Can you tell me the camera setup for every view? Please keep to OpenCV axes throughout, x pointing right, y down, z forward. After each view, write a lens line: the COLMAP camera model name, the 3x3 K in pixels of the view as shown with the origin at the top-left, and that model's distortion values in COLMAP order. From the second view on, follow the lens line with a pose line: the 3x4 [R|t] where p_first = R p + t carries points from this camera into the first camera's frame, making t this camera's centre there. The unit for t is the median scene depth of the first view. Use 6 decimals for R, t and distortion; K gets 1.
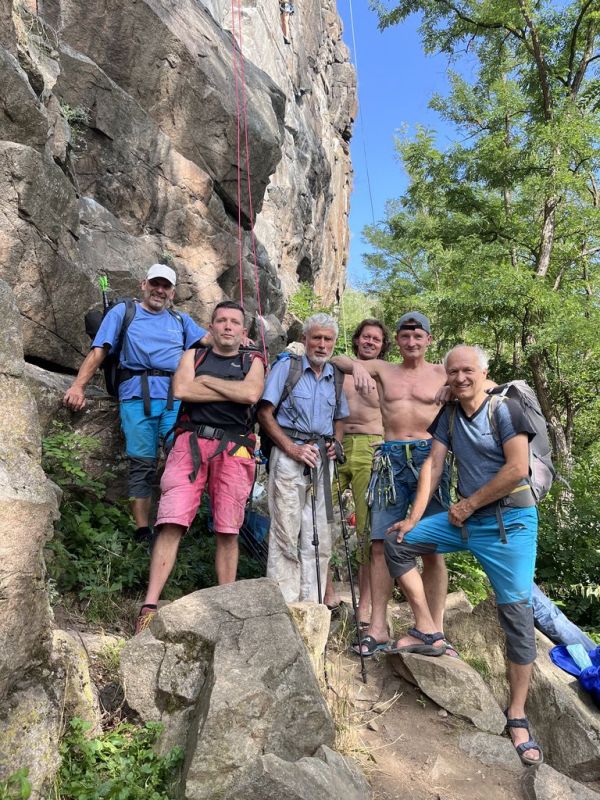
lens RADIAL K [[608.3, 0, 300.0], [0, 608.3, 400.0], [0, 0, 1]] dist [0.123856, -0.156571]
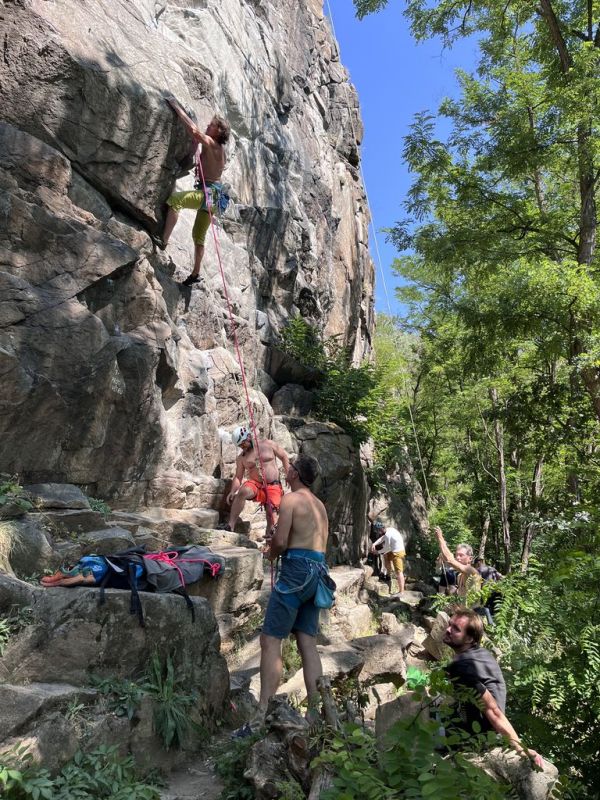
lens RADIAL K [[608.3, 0, 300.0], [0, 608.3, 400.0], [0, 0, 1]] dist [0.123856, -0.156571]
pose [[0.990652, -0.094199, -0.098670, 0.061077], [0.085615, 0.992444, -0.087895, 0.000833], [0.106204, 0.078625, 0.991231, 0.126956]]
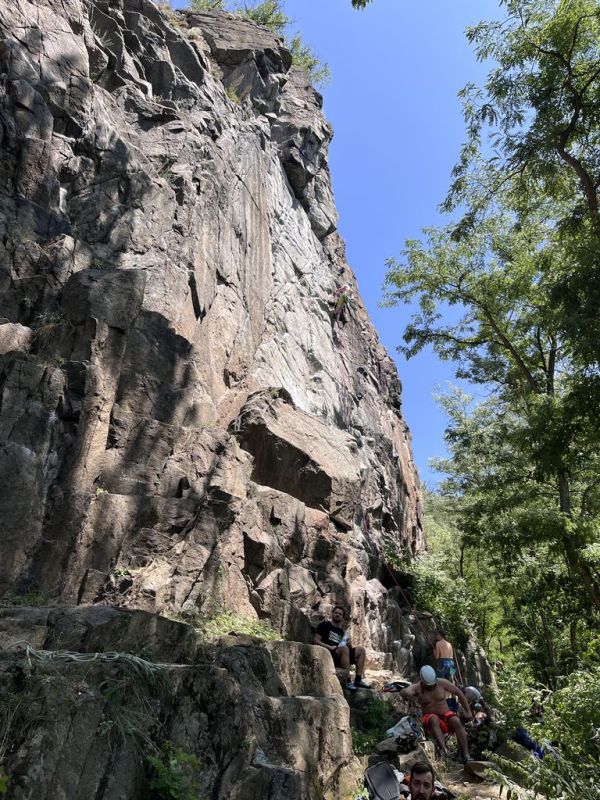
lens RADIAL K [[608.3, 0, 300.0], [0, 608.3, 400.0], [0, 0, 1]] dist [0.123856, -0.156571]
pose [[0.974827, -0.201248, -0.095973, 0.002534], [0.156580, 0.924366, -0.347894, -0.032774], [0.158728, 0.324109, 0.932609, -0.247912]]
